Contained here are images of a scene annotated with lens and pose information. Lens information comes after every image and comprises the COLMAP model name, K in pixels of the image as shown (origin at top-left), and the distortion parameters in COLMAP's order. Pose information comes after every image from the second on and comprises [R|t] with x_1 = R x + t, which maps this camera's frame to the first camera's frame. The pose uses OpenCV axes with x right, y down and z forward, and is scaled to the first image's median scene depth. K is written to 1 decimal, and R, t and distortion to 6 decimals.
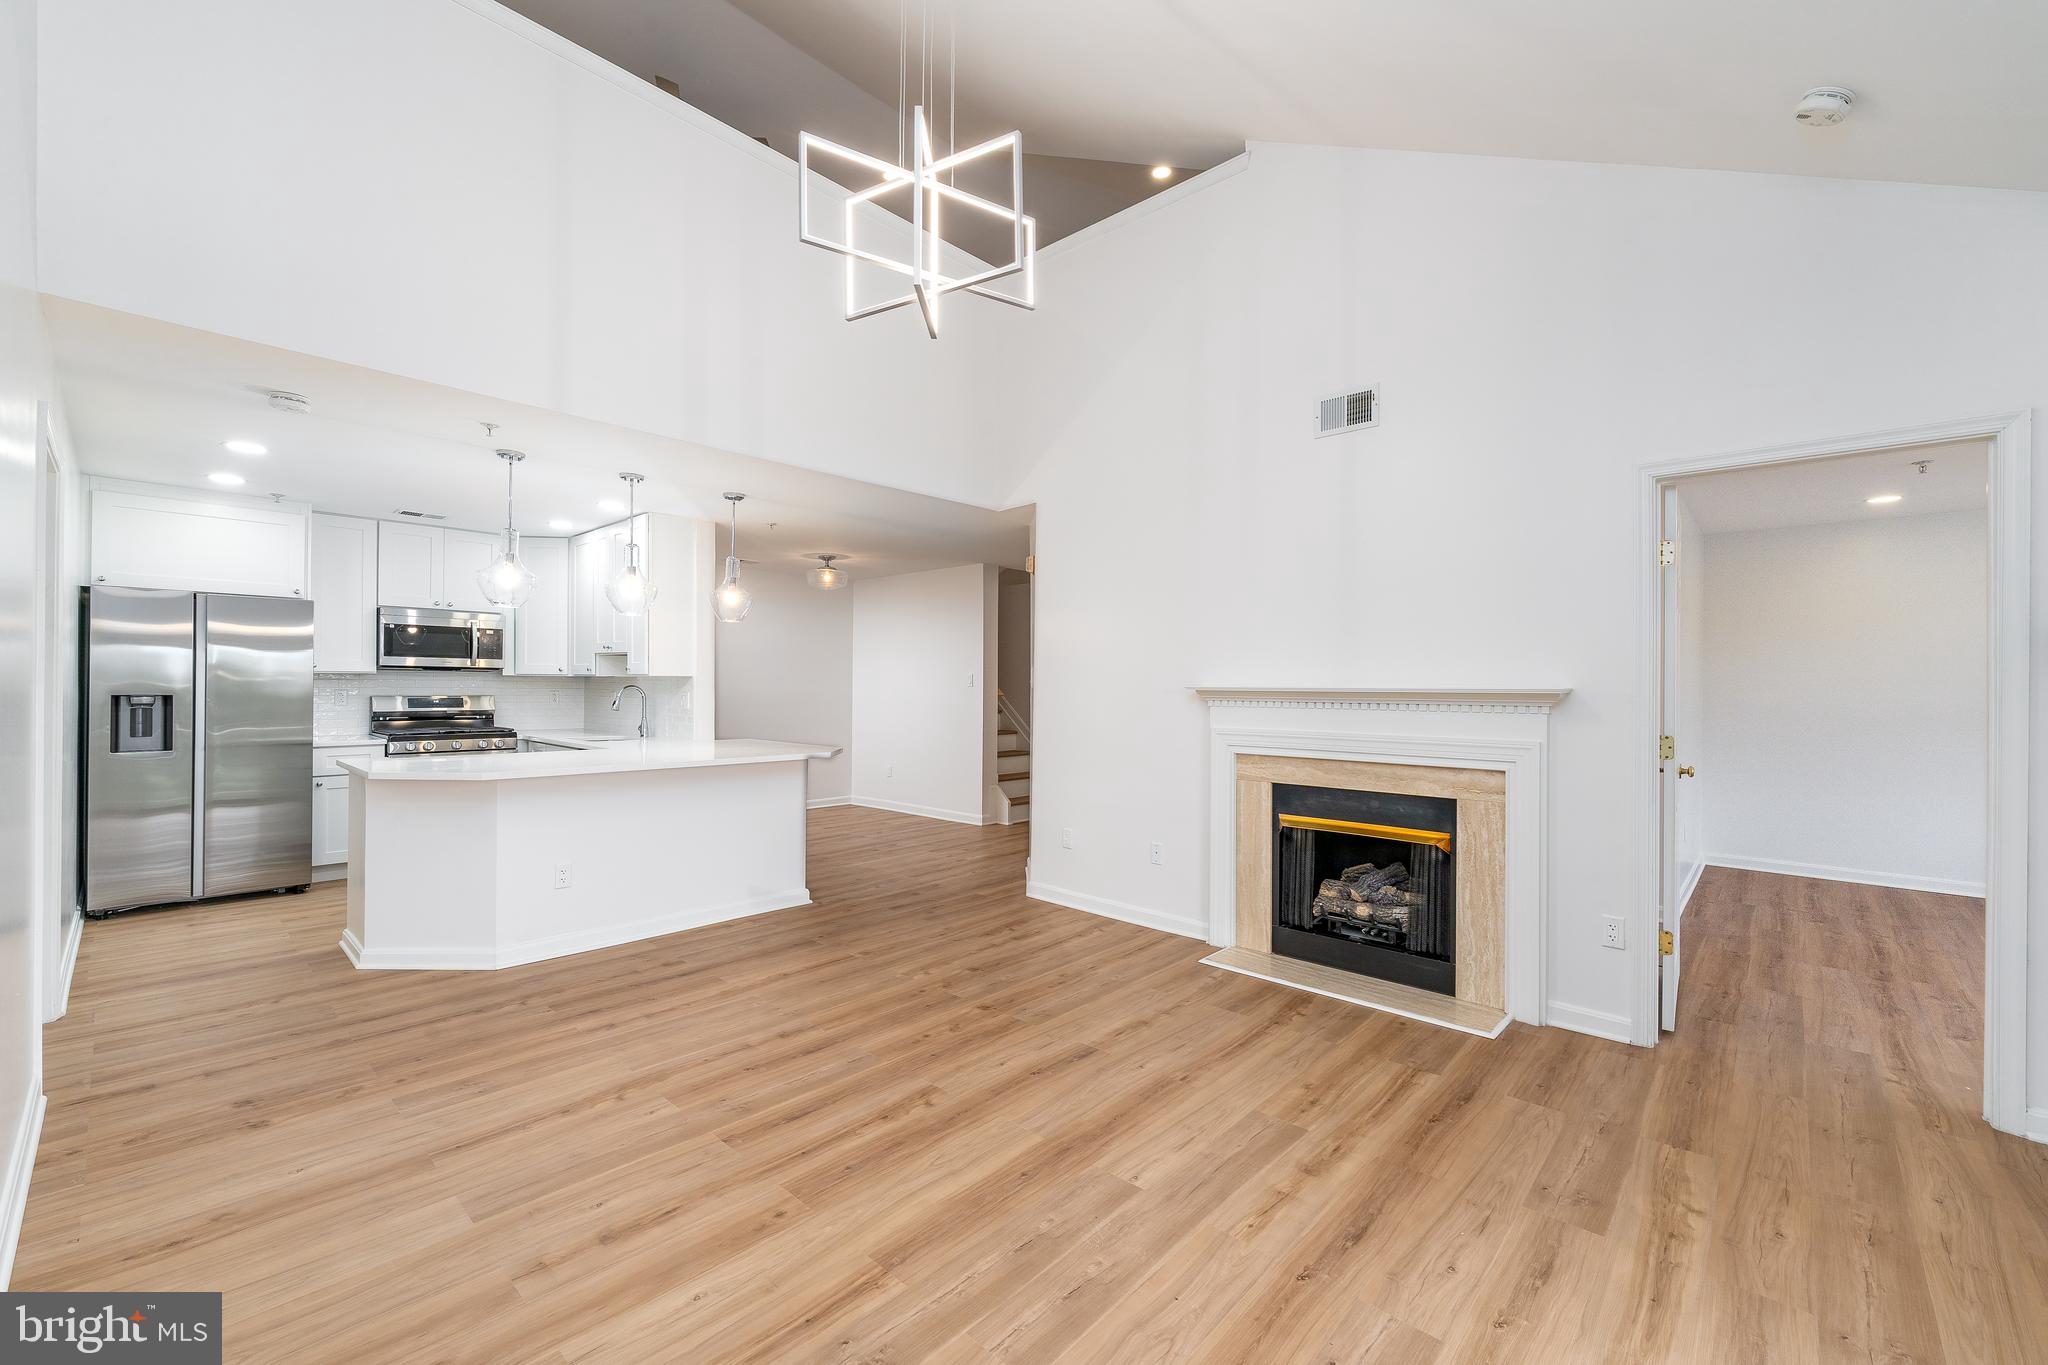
lens RADIAL K [[834.3, 0, 1027.5], [0, 834.3, 689.2], [0, 0, 1]] dist [-0.028331, -0.000006]
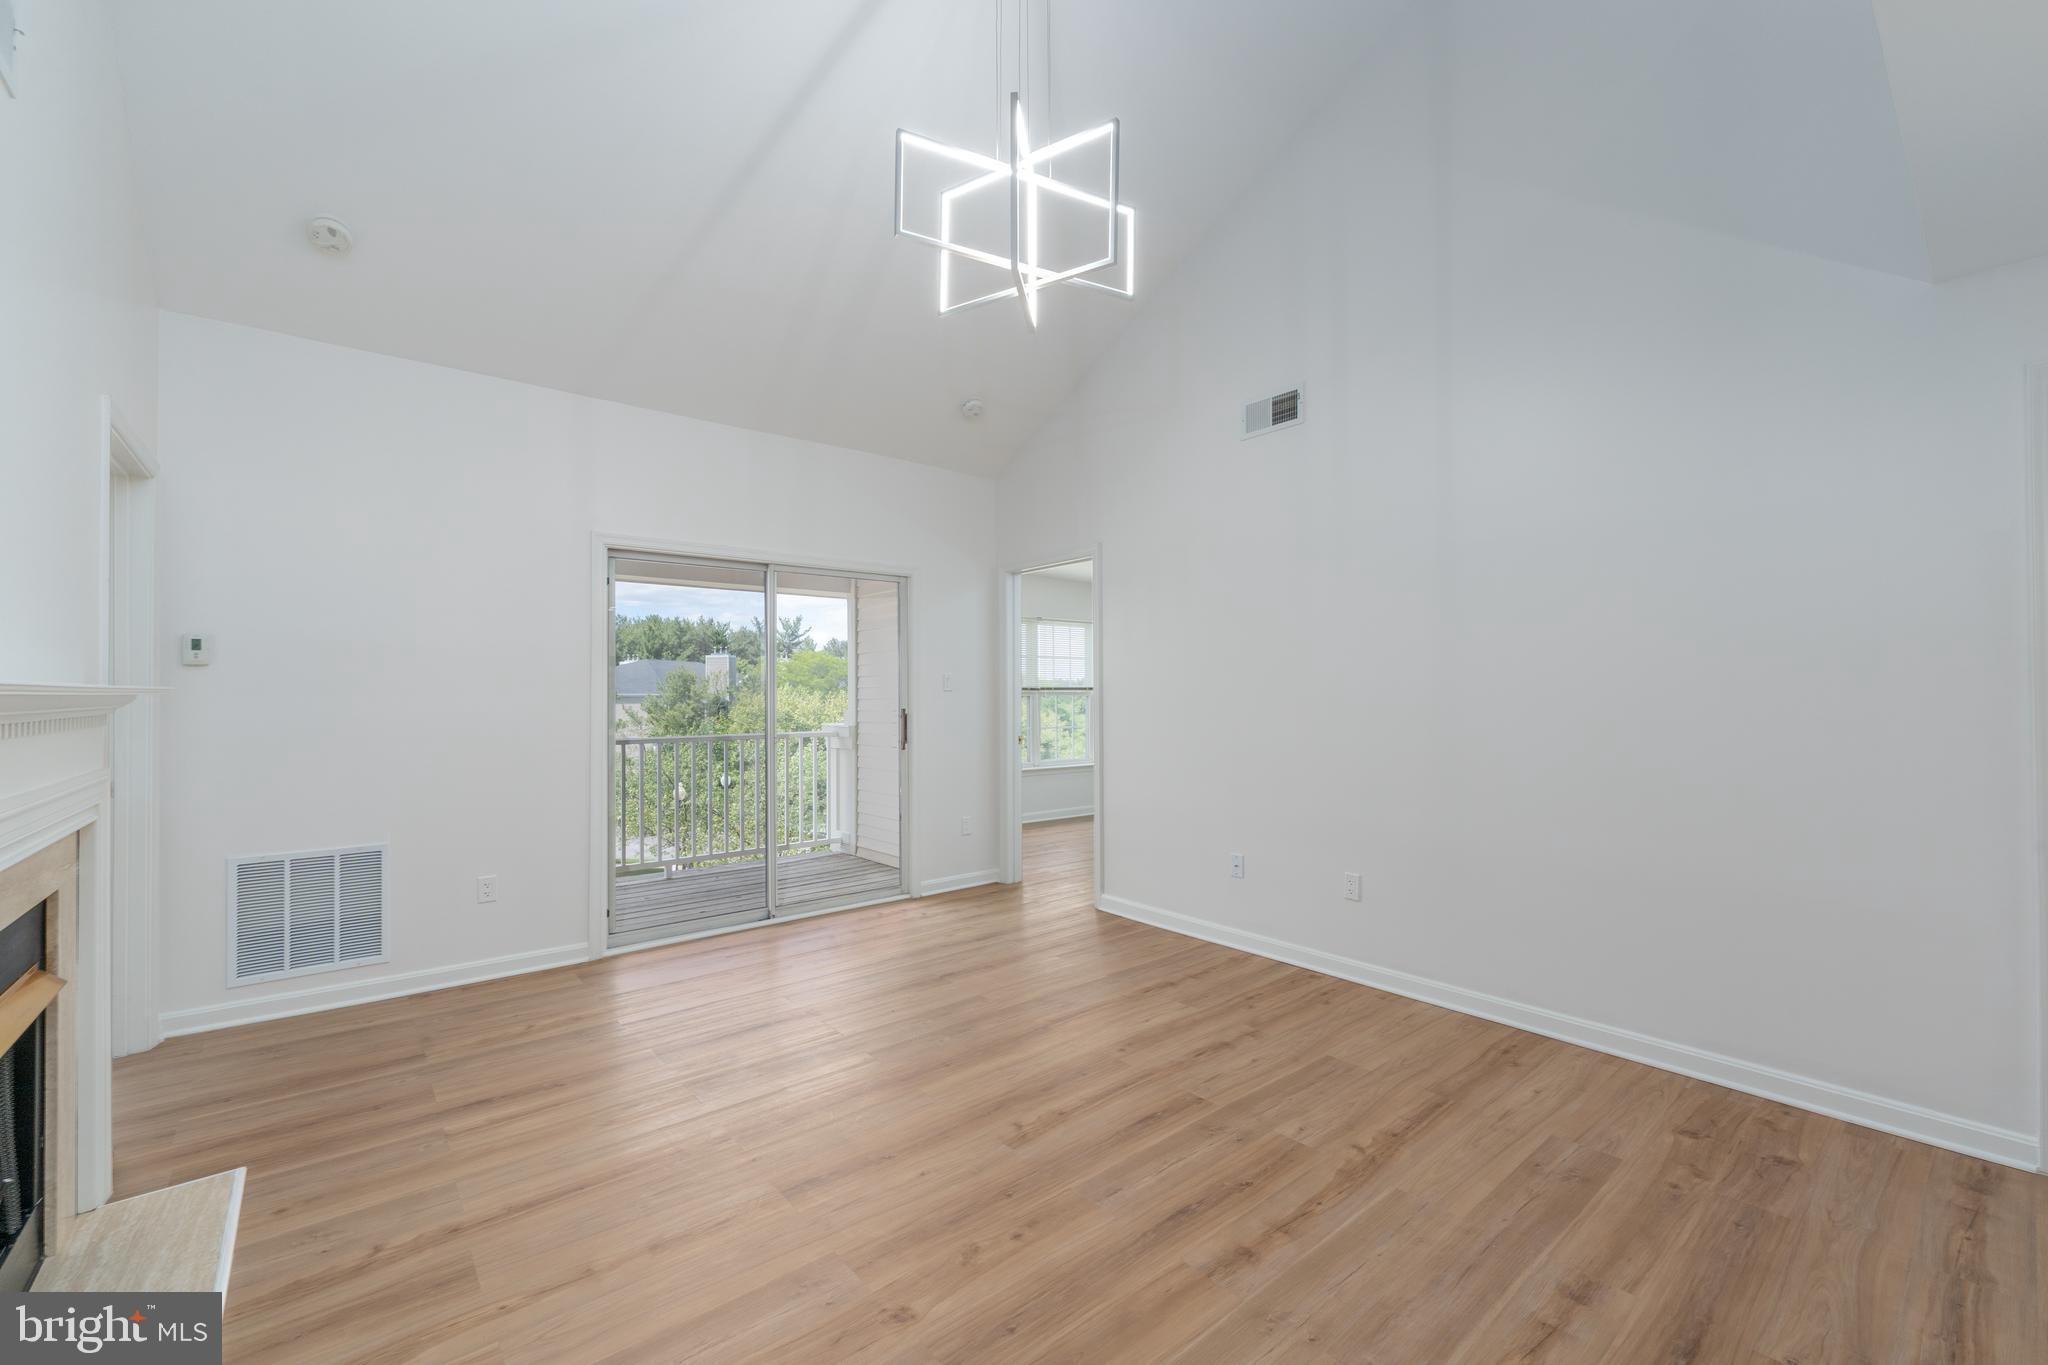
lens RADIAL K [[838.0, 0, 1024.0], [0, 838.0, 682.5], [0, 0, 1]] dist [0.001714, -0.000467]
pose [[-0.991210, -0.004944, 0.132206, -0.188137], [-0.006043, 0.999950, -0.007916, -0.002225], [-0.132161, -0.008645, -0.991191, 1.469024]]
